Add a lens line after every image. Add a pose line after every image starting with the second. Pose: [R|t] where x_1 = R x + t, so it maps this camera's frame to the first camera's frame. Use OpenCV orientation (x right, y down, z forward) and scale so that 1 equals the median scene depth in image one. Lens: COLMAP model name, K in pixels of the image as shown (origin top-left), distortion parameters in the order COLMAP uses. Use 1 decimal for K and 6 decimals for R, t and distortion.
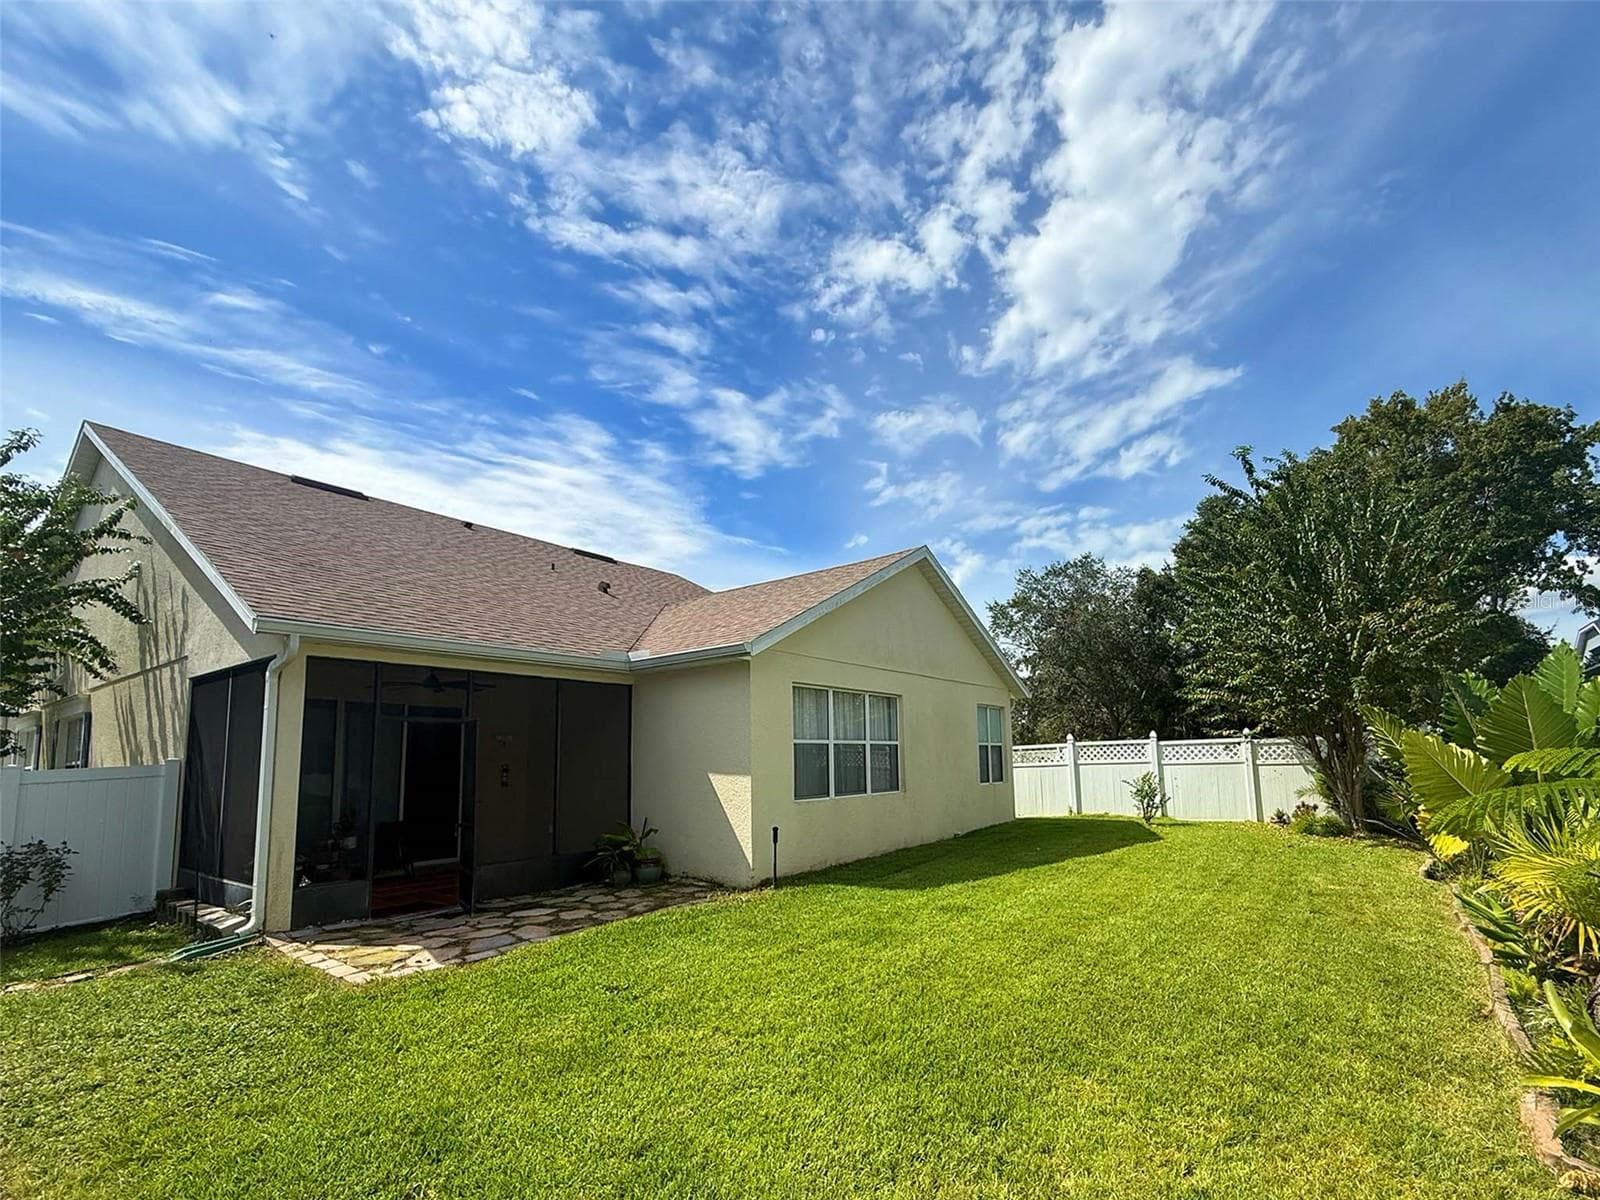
lens RADIAL K [[811.8, 0, 849.2], [0, 811.8, 601.2], [0, 0, 1]] dist [-0.001328, -0.000026]
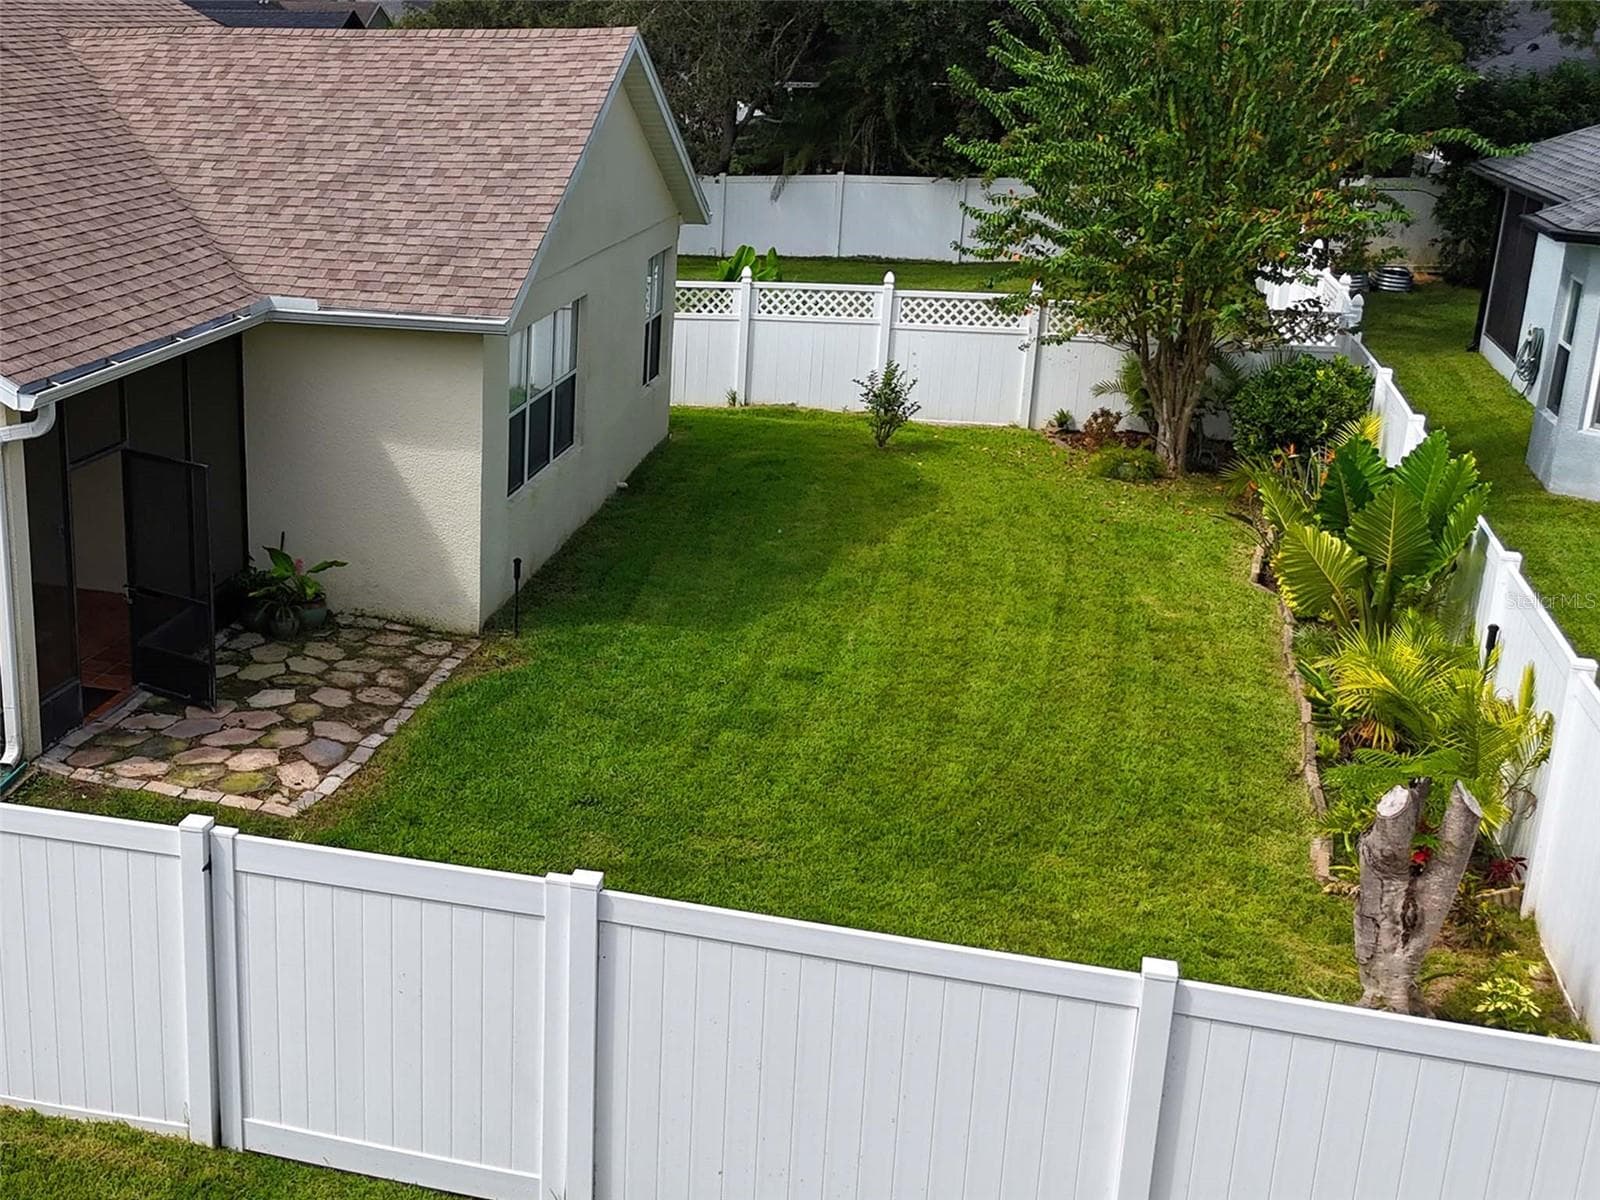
lens RADIAL K [[2025.8, 0, 800.0], [0, 2025.8, 600.0], [0, 0, 1]] dist [0.042041, 0.047518]
pose [[0.921897, -0.037570, 0.385610, -0.876534], [-0.130488, 0.907031, 0.400335, -0.697367], [-0.364801, -0.419385, 0.831286, -0.943789]]
